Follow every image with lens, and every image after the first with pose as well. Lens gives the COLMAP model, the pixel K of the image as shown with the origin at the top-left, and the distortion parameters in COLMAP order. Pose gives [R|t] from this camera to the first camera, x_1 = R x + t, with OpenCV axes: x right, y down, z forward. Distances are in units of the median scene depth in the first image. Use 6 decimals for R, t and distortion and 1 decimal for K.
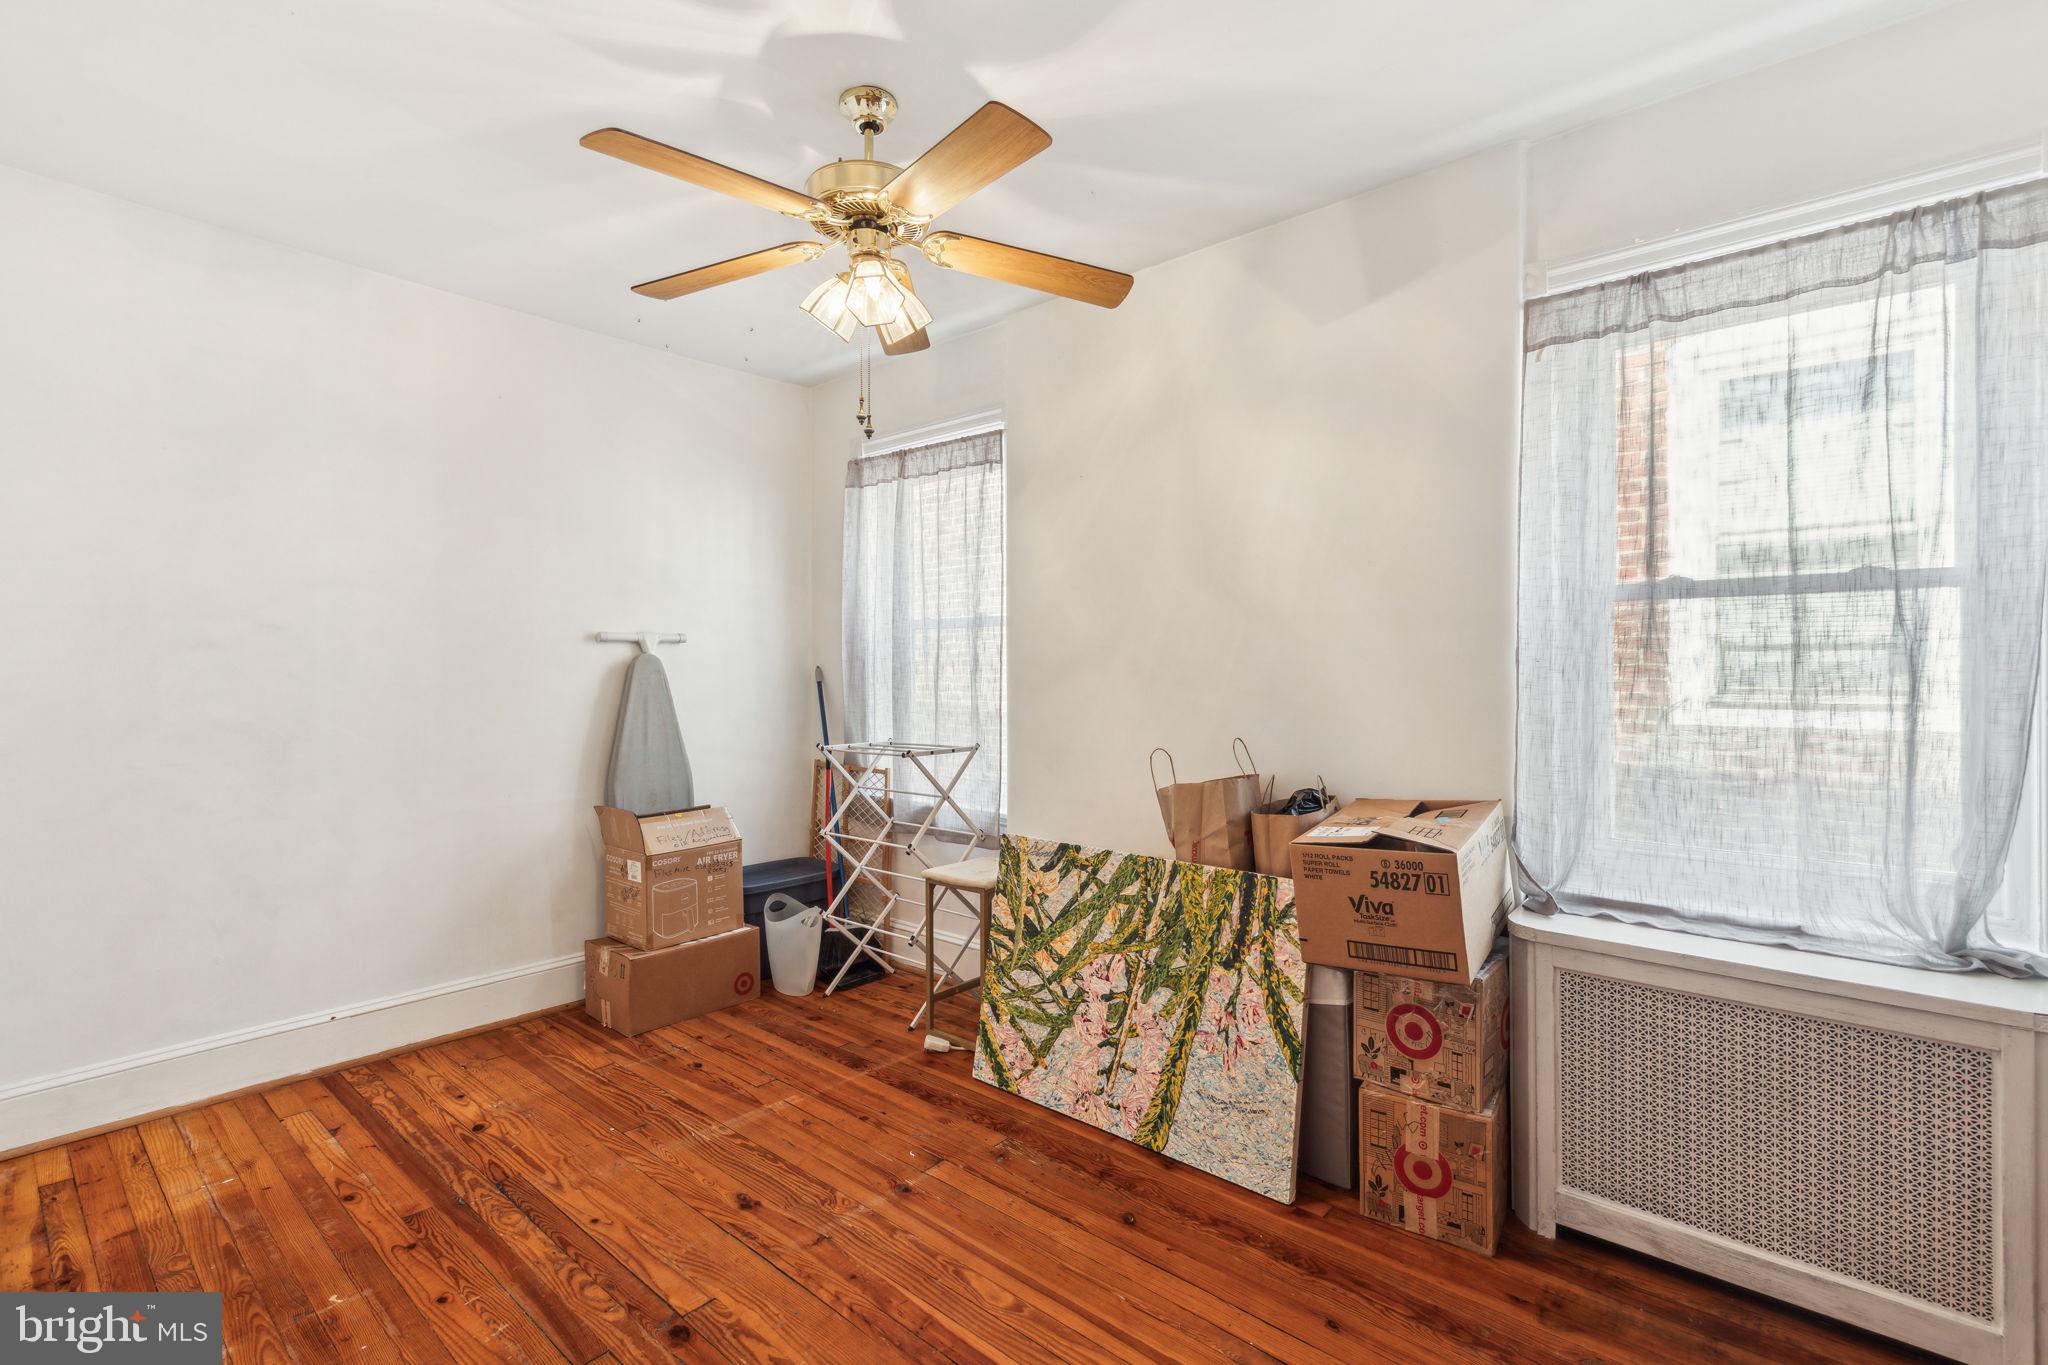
lens RADIAL K [[931.7, 0, 1035.9], [0, 931.7, 680.7], [0, 0, 1]] dist [0.007066, -0.003220]
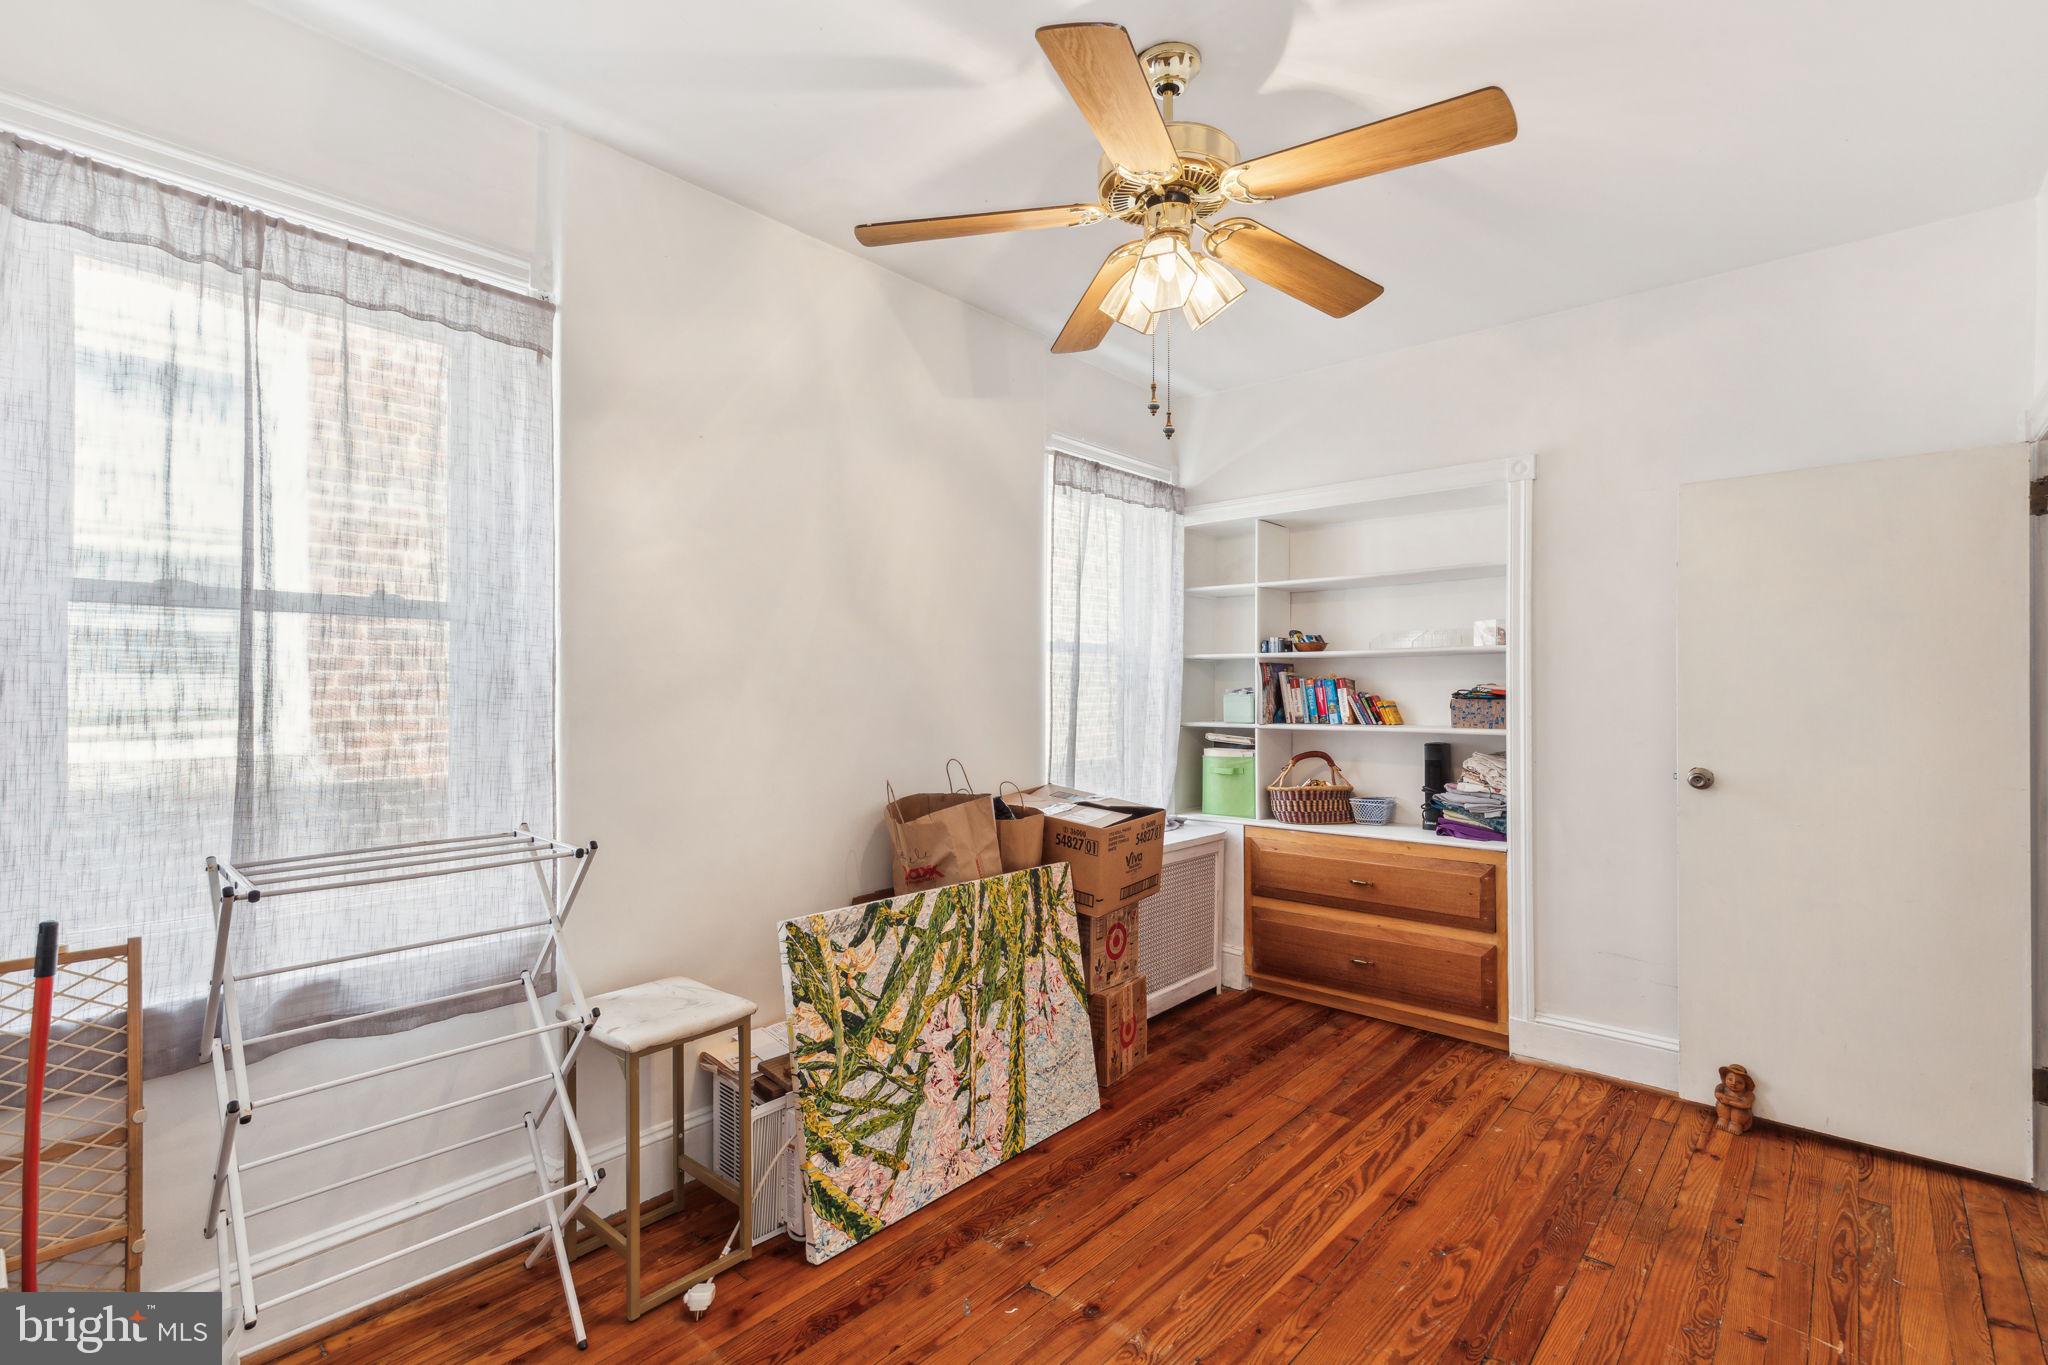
lens RADIAL K [[931.7, 0, 1035.9], [0, 931.7, 681.9], [0, 0, 1]] dist [0.007066, -0.003220]
pose [[0.004413, 0.004663, 0.999979, -0.866371], [0.005910, 0.999972, -0.004689, -0.021673], [-0.999973, 0.005930, 0.004385, 0.908120]]
